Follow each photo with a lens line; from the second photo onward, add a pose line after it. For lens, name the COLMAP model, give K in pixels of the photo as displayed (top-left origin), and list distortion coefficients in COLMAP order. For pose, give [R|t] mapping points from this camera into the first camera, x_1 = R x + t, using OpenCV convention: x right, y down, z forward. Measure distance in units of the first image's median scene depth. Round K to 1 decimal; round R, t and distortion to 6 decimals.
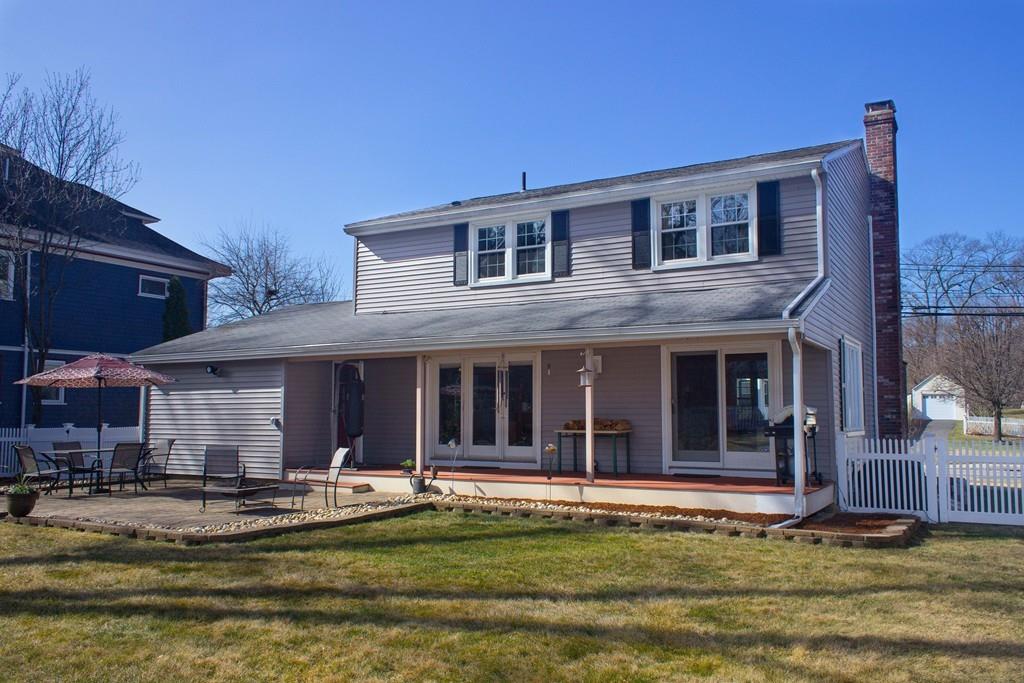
lens RADIAL K [[860.1, 0, 512.0], [0, 860.1, 341.5], [0, 0, 1]] dist [0.002936, 0.000507]
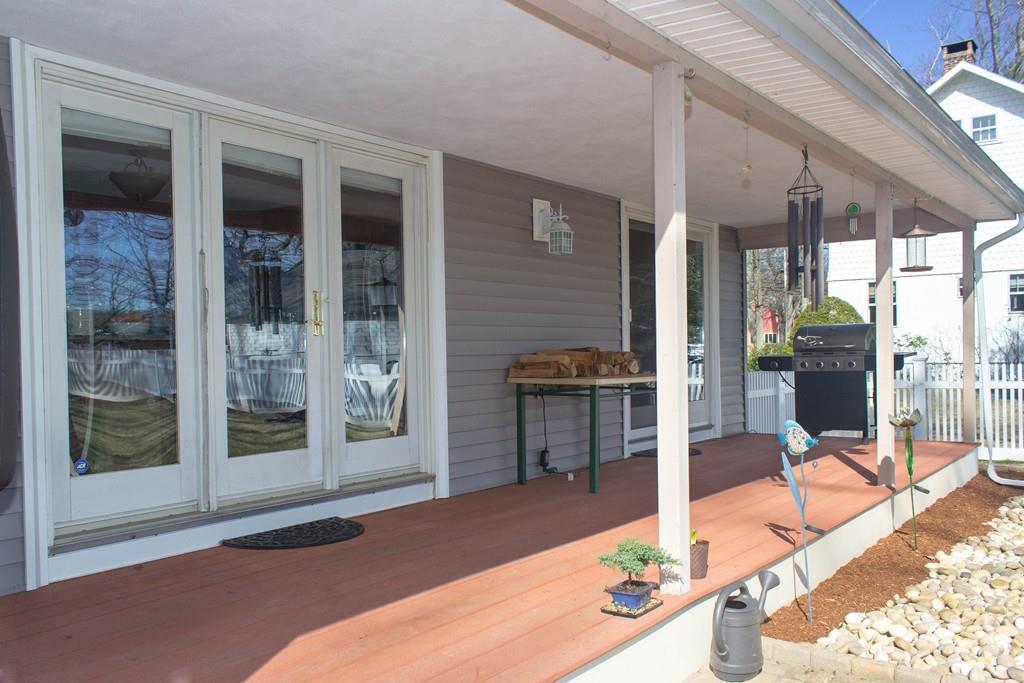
lens RADIAL K [[878.8, 0, 552.2], [0, 878.8, 360.1], [0, 0, 1]] dist [-0.009872, -0.005195]
pose [[0.083200, -0.014271, 0.996431, -0.314474], [-0.072267, 0.997178, 0.020316, 0.082483], [-0.993909, -0.073700, 0.081934, 0.923559]]
